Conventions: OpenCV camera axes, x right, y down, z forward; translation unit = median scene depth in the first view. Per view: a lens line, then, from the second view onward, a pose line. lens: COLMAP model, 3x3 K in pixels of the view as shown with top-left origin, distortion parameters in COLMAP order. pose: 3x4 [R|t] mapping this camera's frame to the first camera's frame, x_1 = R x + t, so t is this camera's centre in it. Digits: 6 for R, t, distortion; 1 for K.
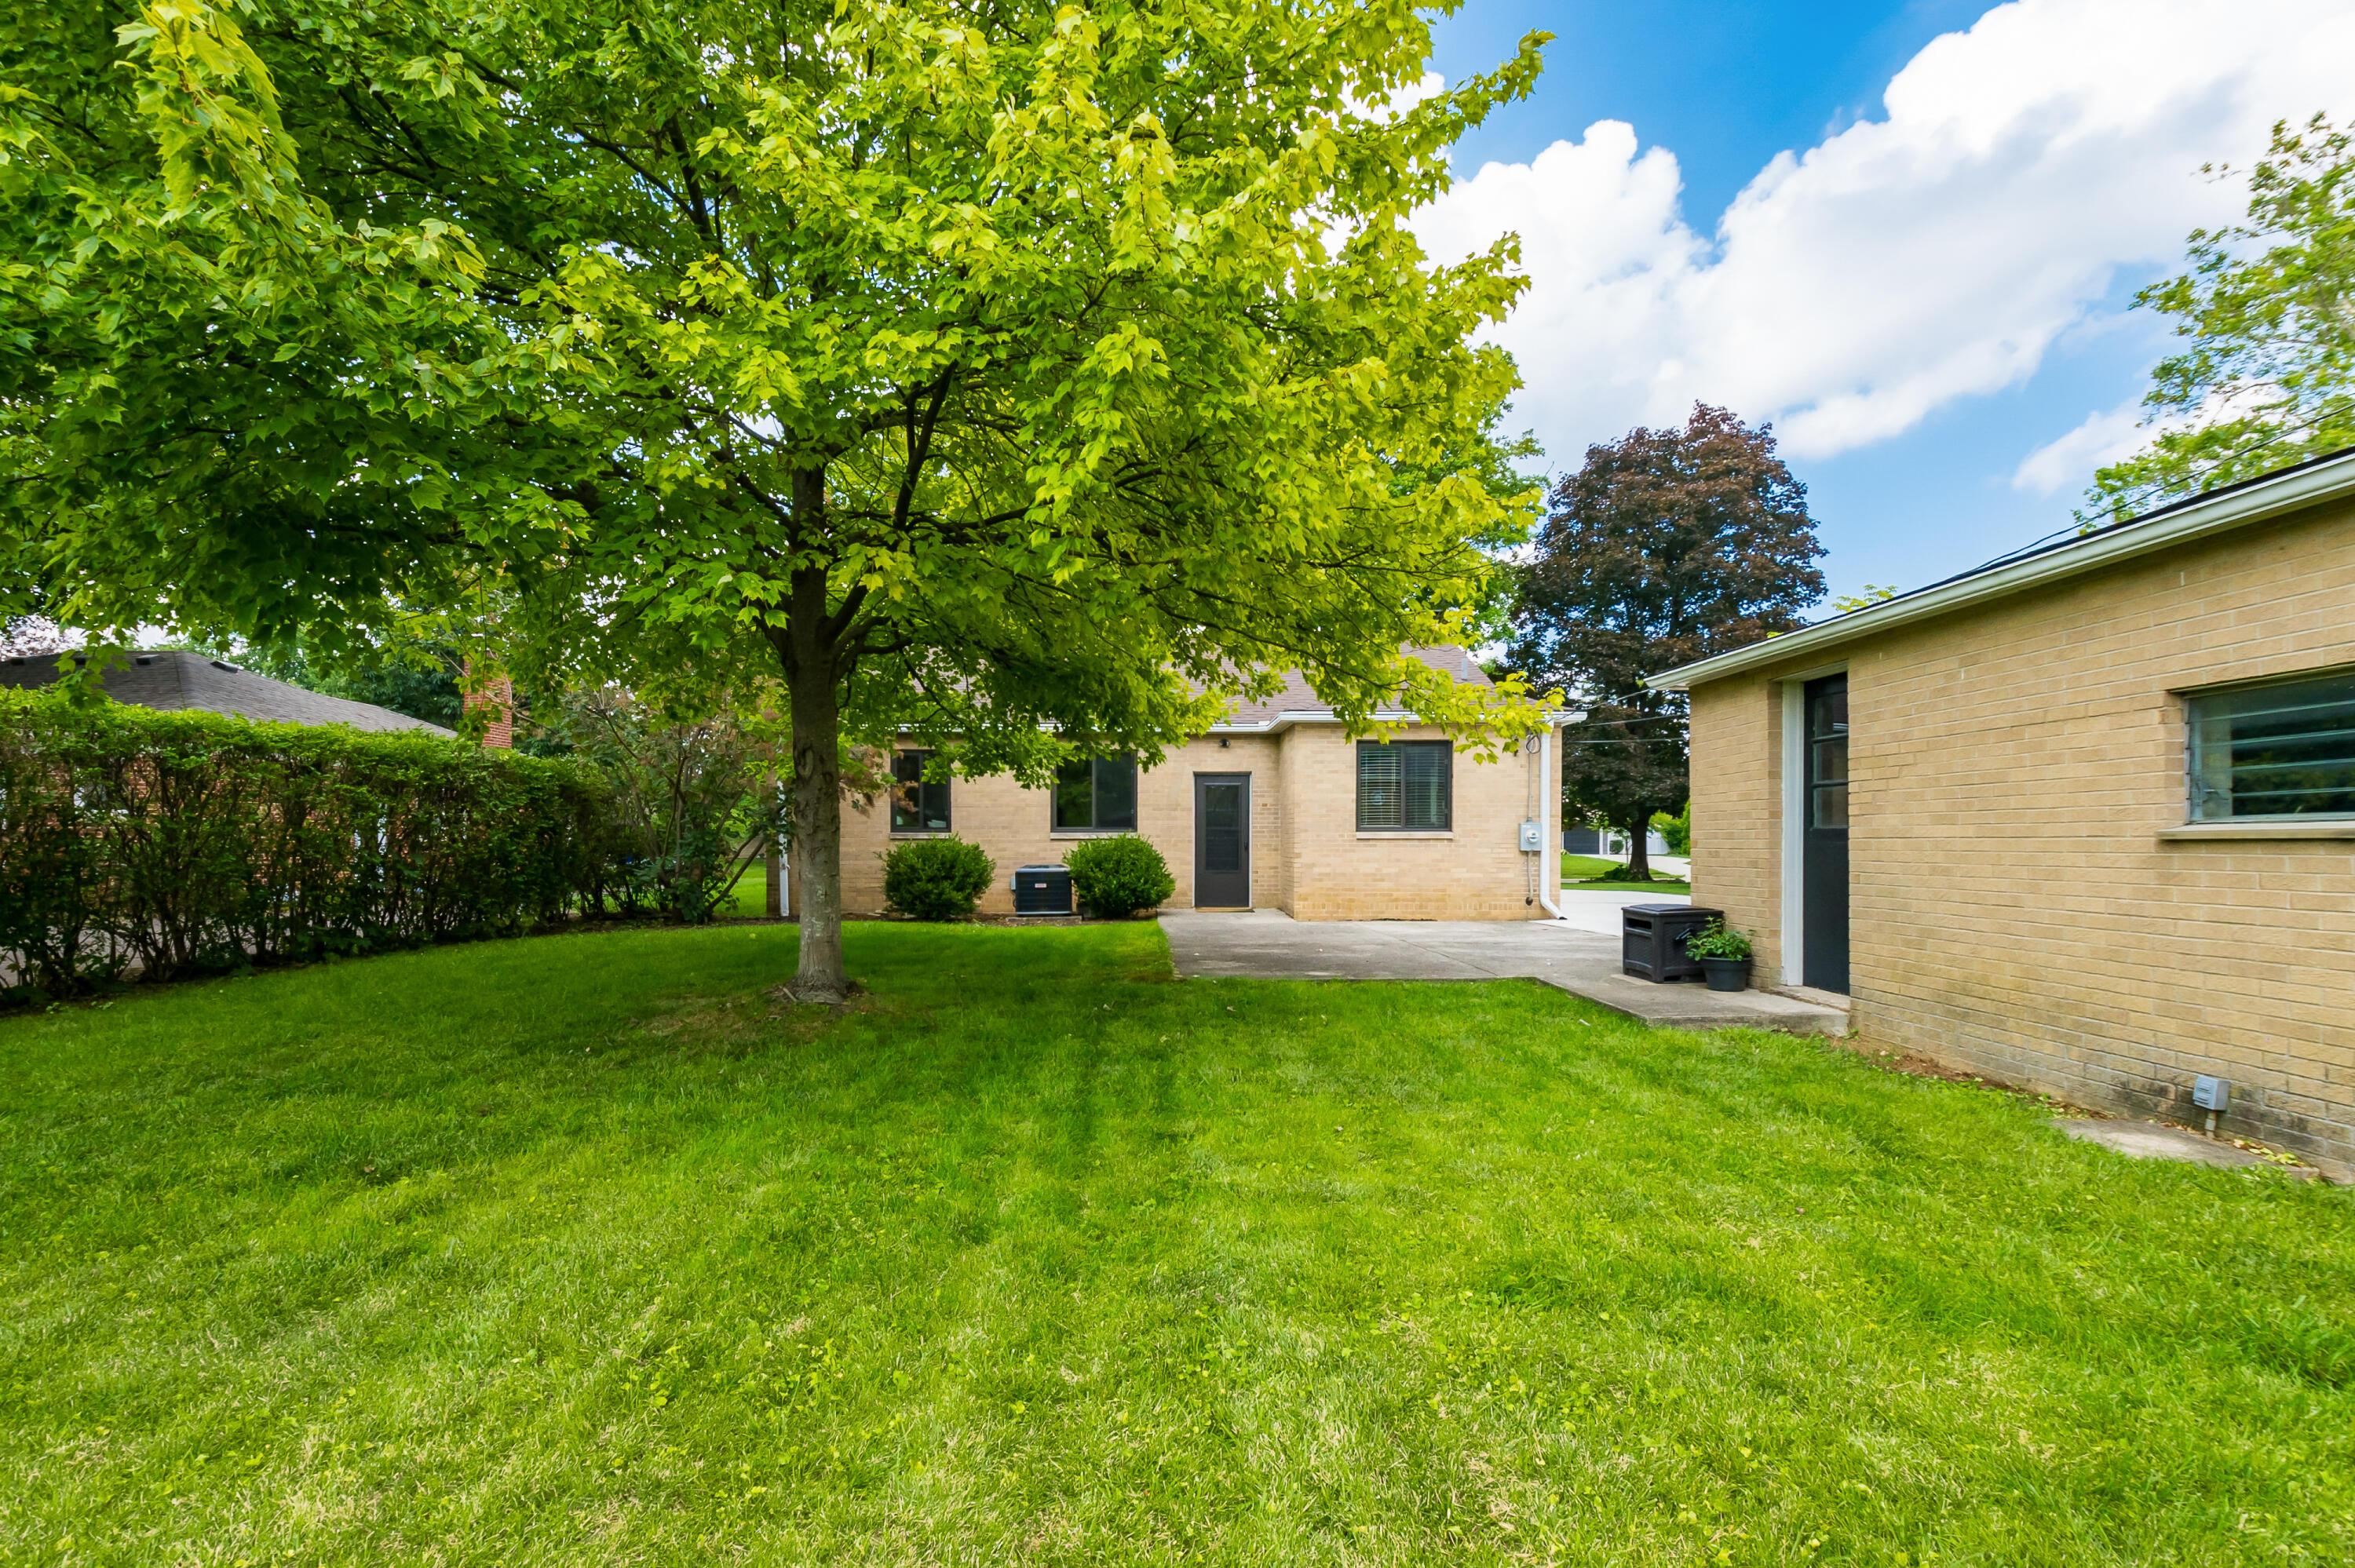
lens RADIAL K [[1060.0, 0, 1164.8], [0, 1060.0, 798.4], [0, 0, 1]] dist [-0.016131, -0.001053]
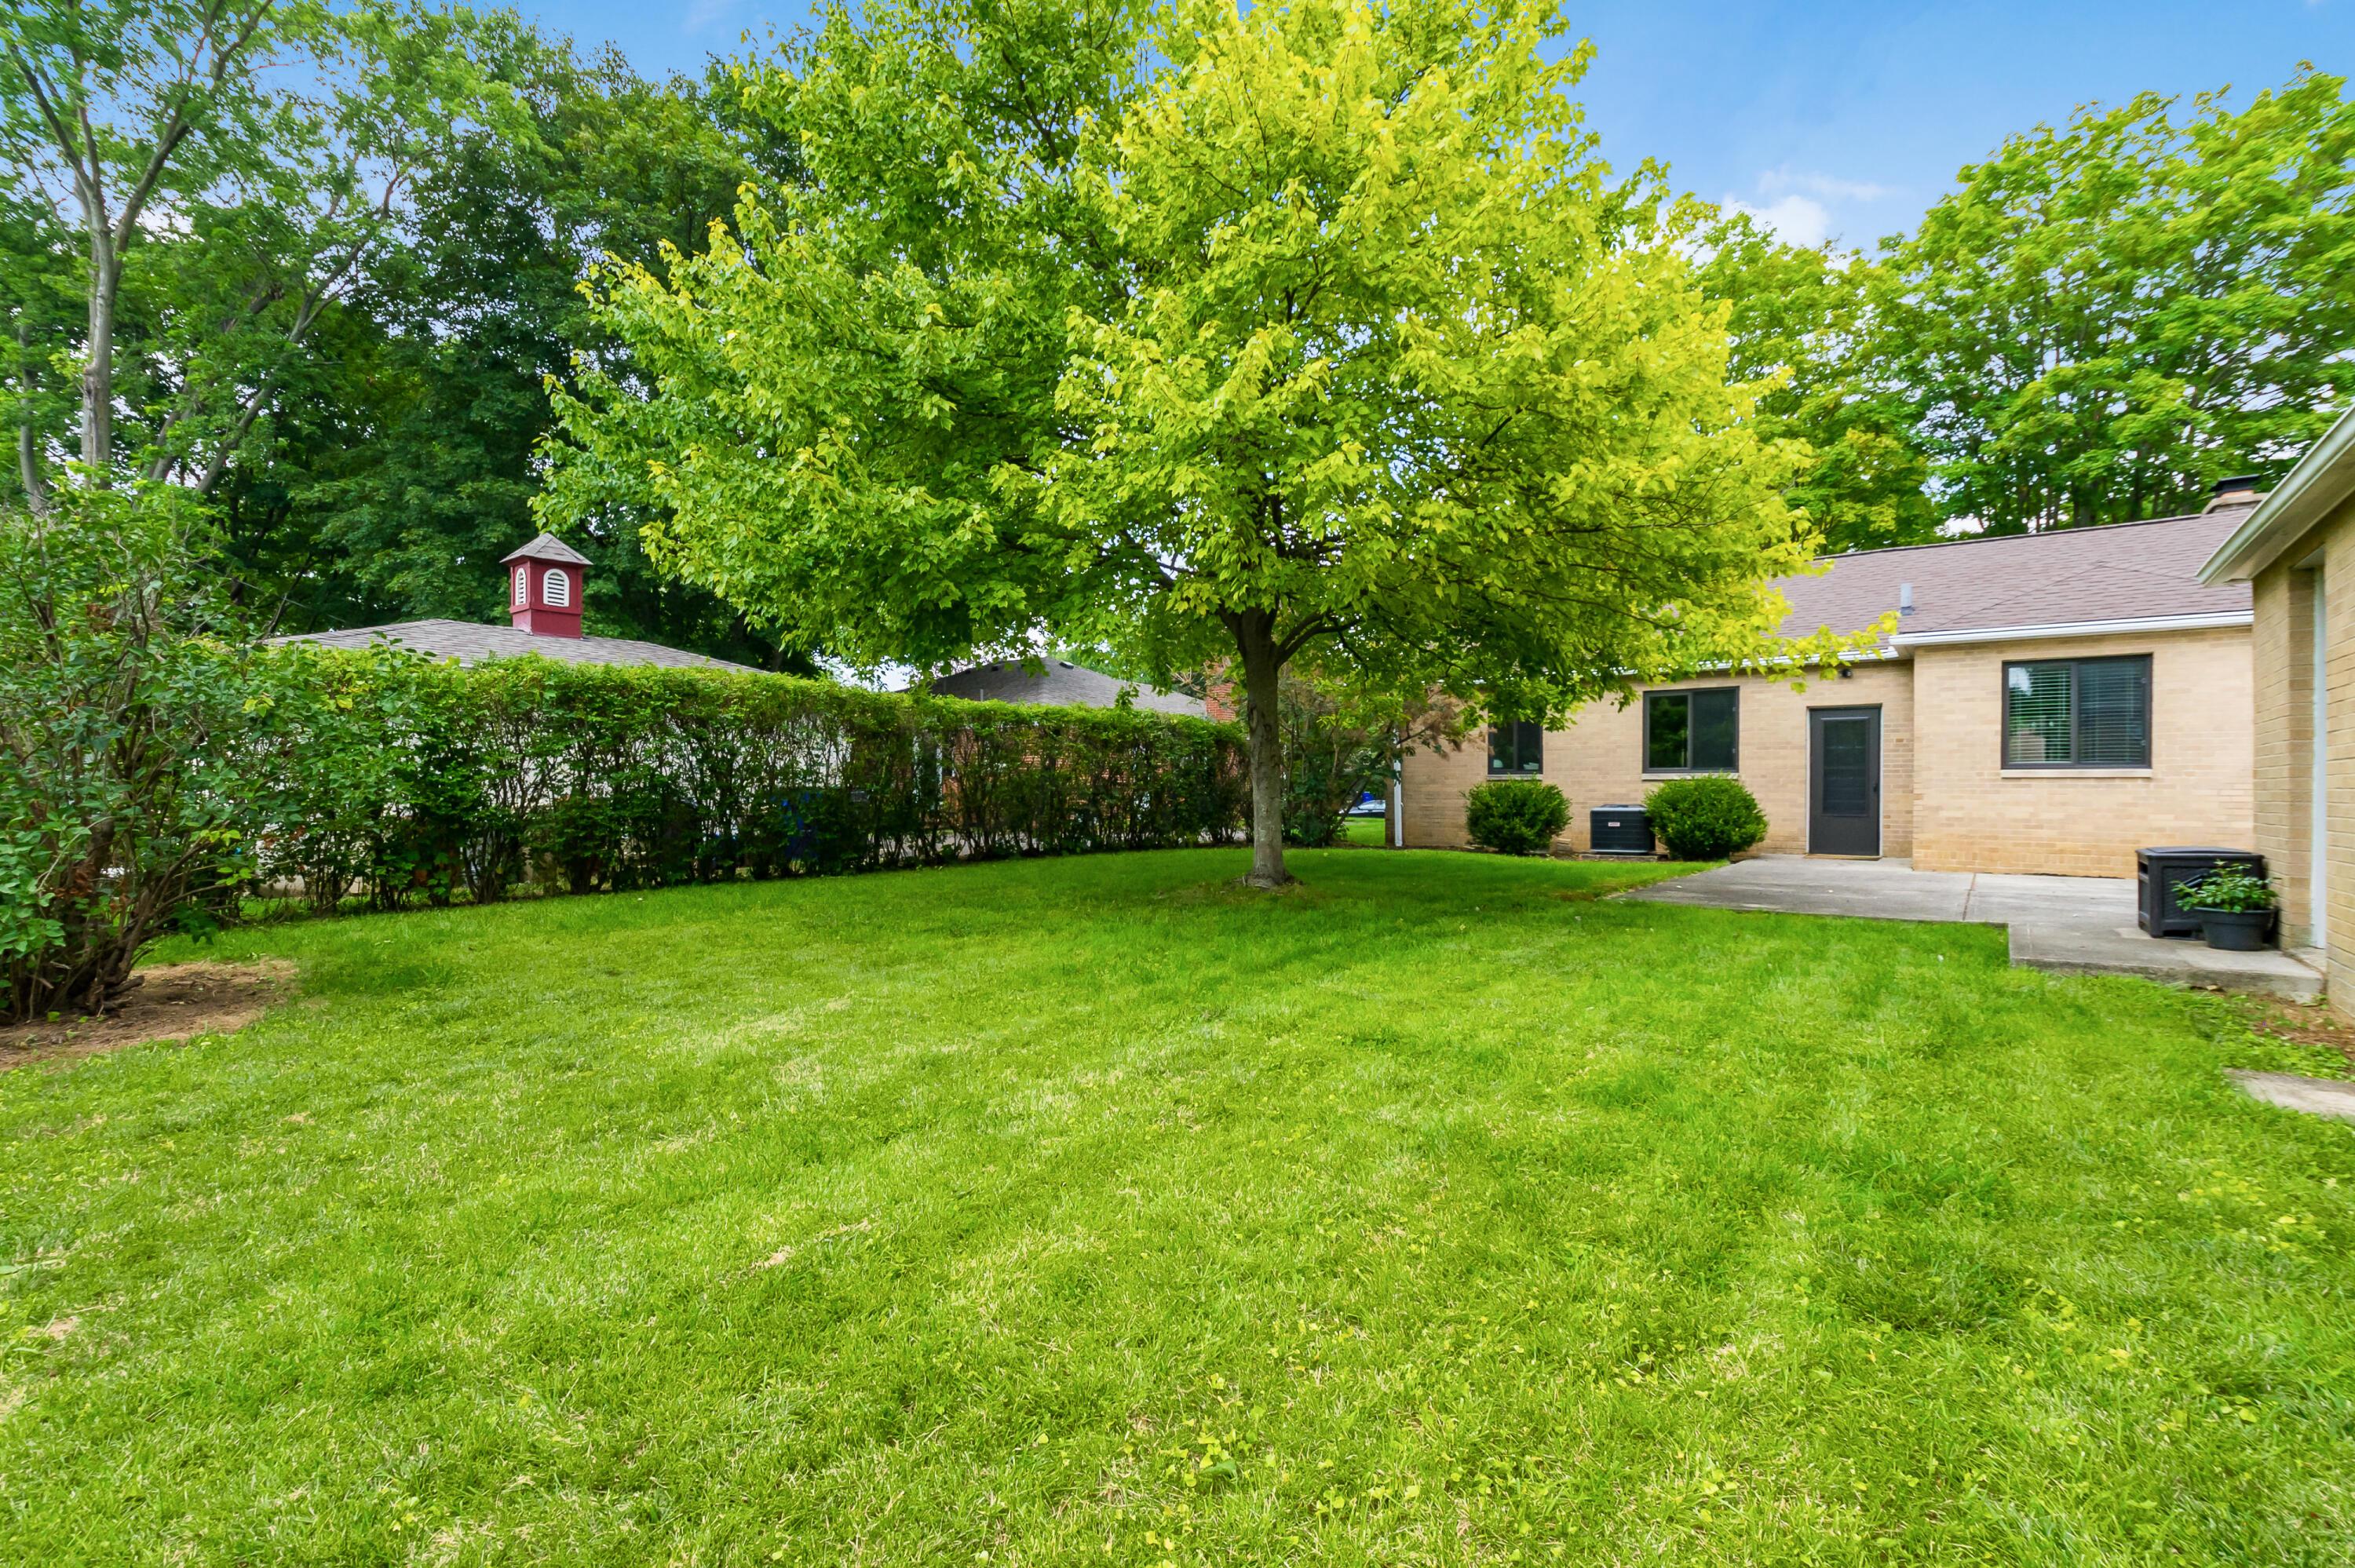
lens RADIAL K [[1060.0, 0, 1164.8], [0, 1060.0, 798.4], [0, 0, 1]] dist [-0.016131, -0.001053]
pose [[0.777479, 0.007421, -0.628865, 0.184521], [0.022903, 0.998933, 0.040103, 0.005459], [0.628491, -0.045582, 0.776480, -0.072129]]
